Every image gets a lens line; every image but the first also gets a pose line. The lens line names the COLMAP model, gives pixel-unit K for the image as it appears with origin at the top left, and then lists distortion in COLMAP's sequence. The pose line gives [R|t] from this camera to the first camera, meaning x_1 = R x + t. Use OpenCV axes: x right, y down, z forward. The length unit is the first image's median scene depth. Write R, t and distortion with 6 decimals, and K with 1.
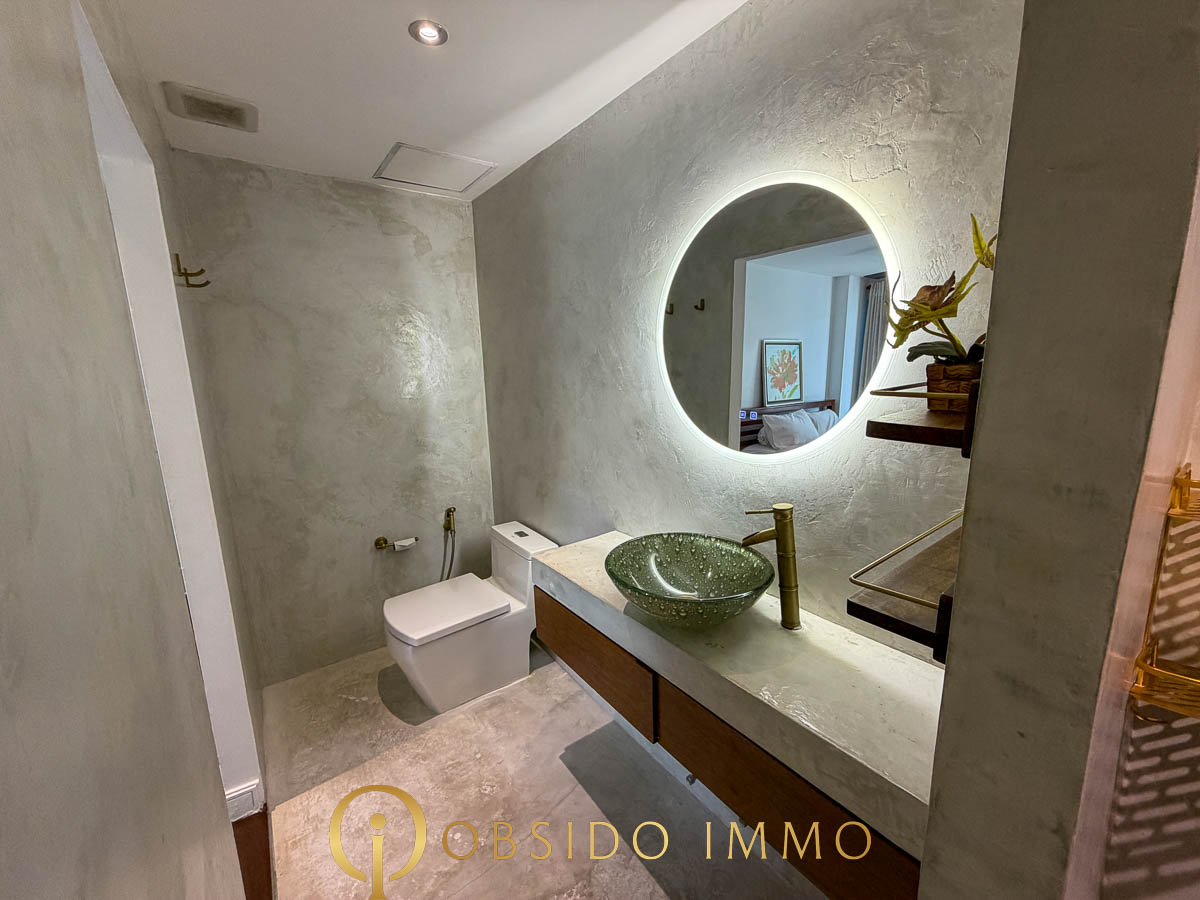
lens RADIAL K [[479.4, 0, 596.9], [0, 479.4, 449.1], [0, 0, 1]] dist [-0.000013, 0.000244]
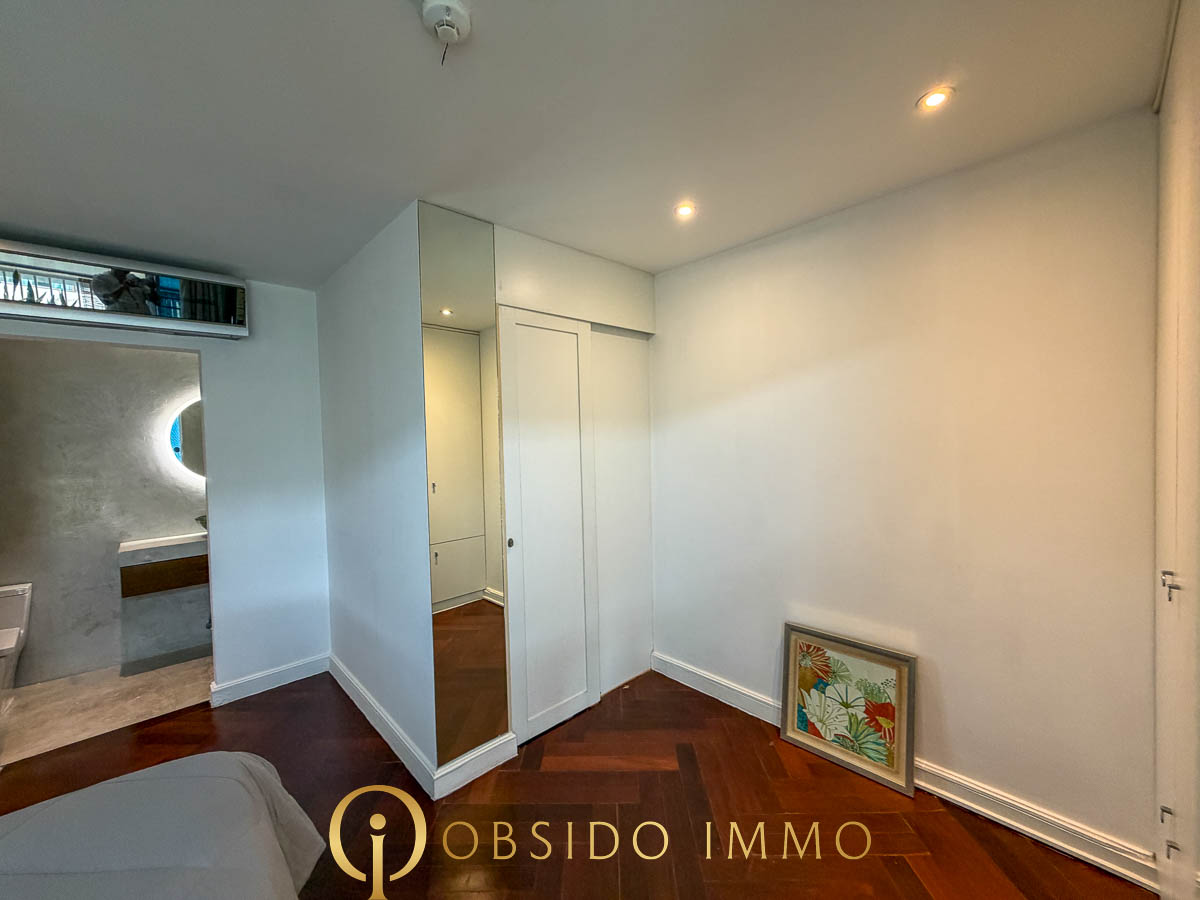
lens RADIAL K [[479.4, 0, 596.9], [0, 479.4, 449.1], [0, 0, 1]] dist [-0.000013, 0.000244]
pose [[-0.119007, -0.003547, 0.992887, -1.903854], [0.208963, 0.977507, 0.028539, 0.142390], [-0.970655, 0.210873, -0.115589, -0.591016]]
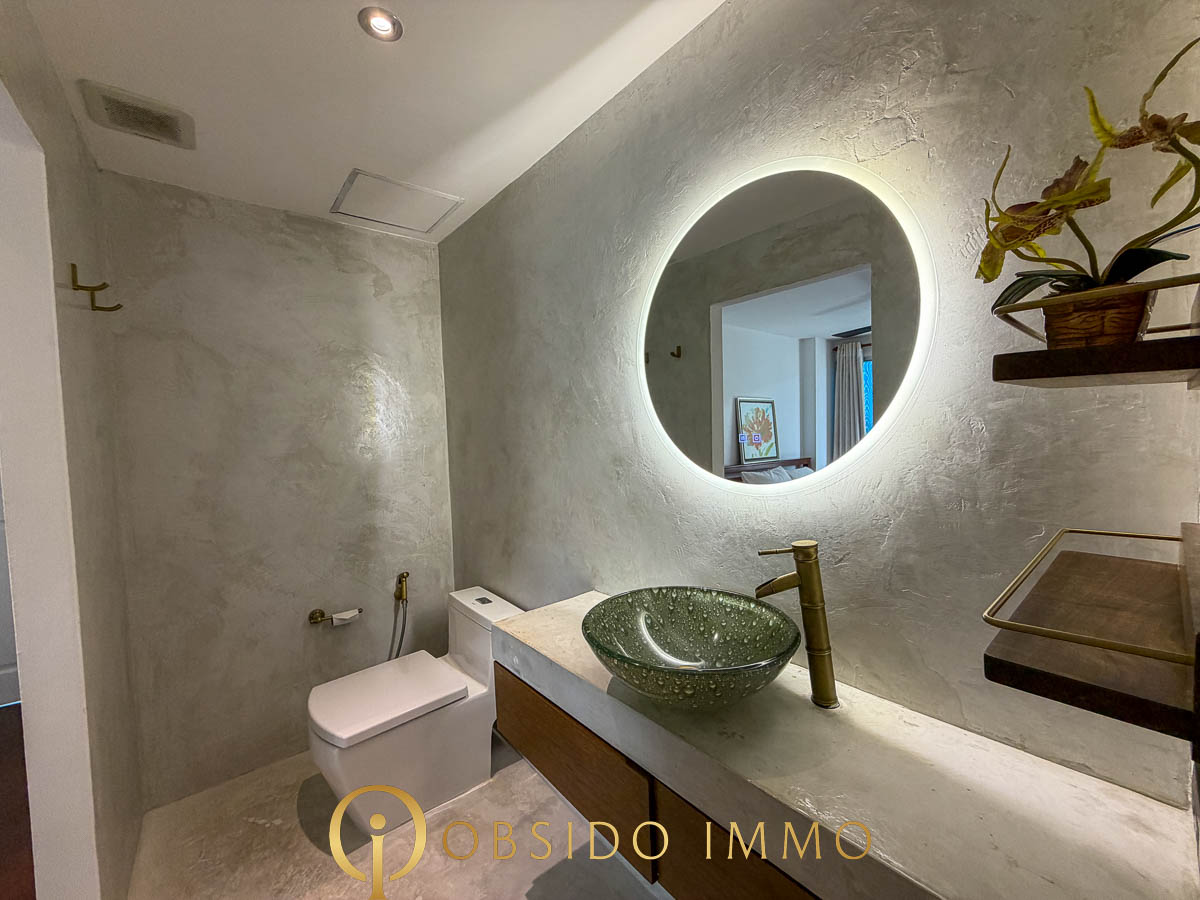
lens RADIAL K [[479.4, 0, 596.9], [0, 479.4, 449.1], [0, 0, 1]] dist [-0.000013, 0.000244]
pose [[0.998454, -0.009544, 0.054760, 0.000579], [0.017282, 0.989626, -0.142626, 0.041856], [-0.052831, 0.143352, 0.988261, 0.121728]]
